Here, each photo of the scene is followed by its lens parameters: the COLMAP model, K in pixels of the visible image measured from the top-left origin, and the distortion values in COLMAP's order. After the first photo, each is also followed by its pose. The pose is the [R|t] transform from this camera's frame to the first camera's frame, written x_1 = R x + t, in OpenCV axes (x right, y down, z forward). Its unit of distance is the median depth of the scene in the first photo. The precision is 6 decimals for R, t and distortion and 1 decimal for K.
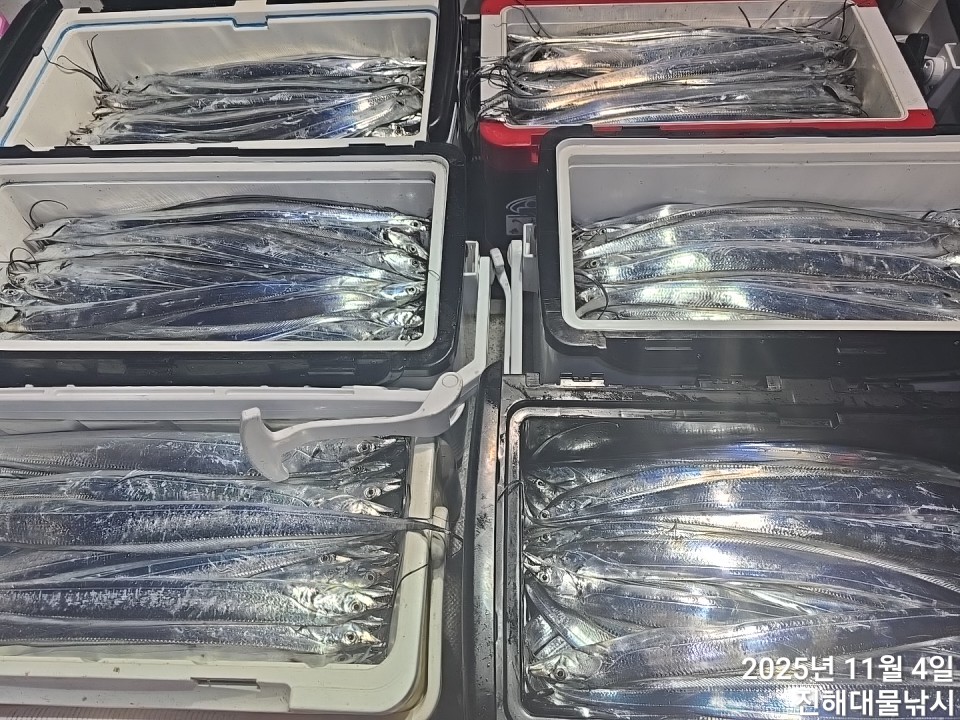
lens RADIAL K [[645.5, 0, 483.9], [0, 645.5, 359.4], [0, 0, 1]] dist [0.060544, -0.056264]
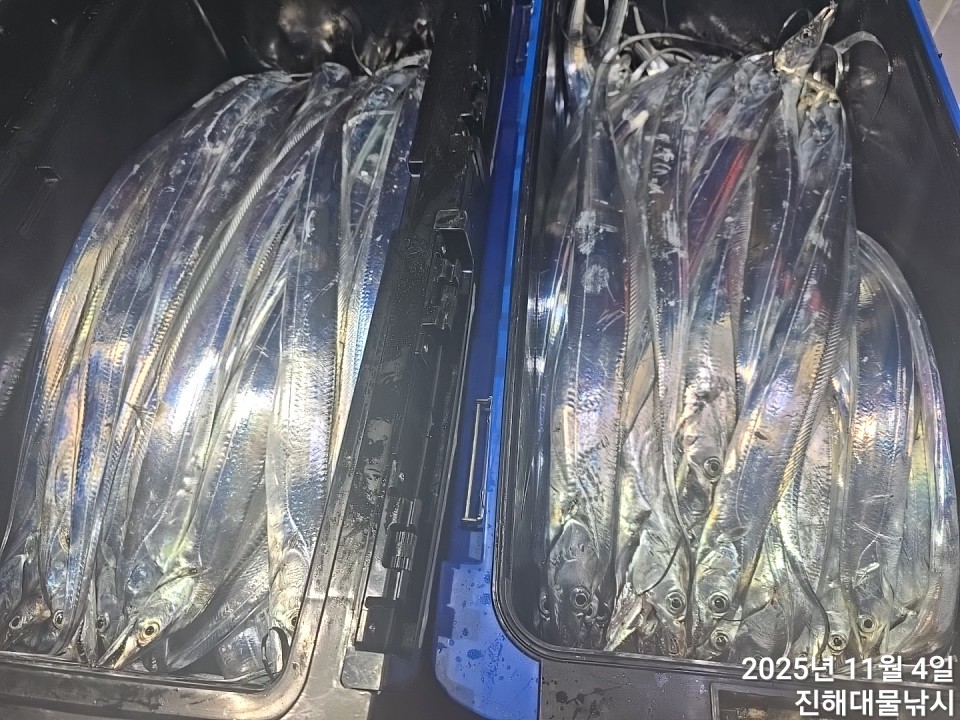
lens RADIAL K [[665.0, 0, 483.6], [0, 665.0, 350.3], [0, 0, 1]] dist [0.033967, -0.031772]
pose [[0.081061, -0.846749, 0.525780, 0.015587], [0.914407, 0.273080, 0.298809, 0.360008], [-0.396597, 0.456555, 0.796410, 0.295128]]
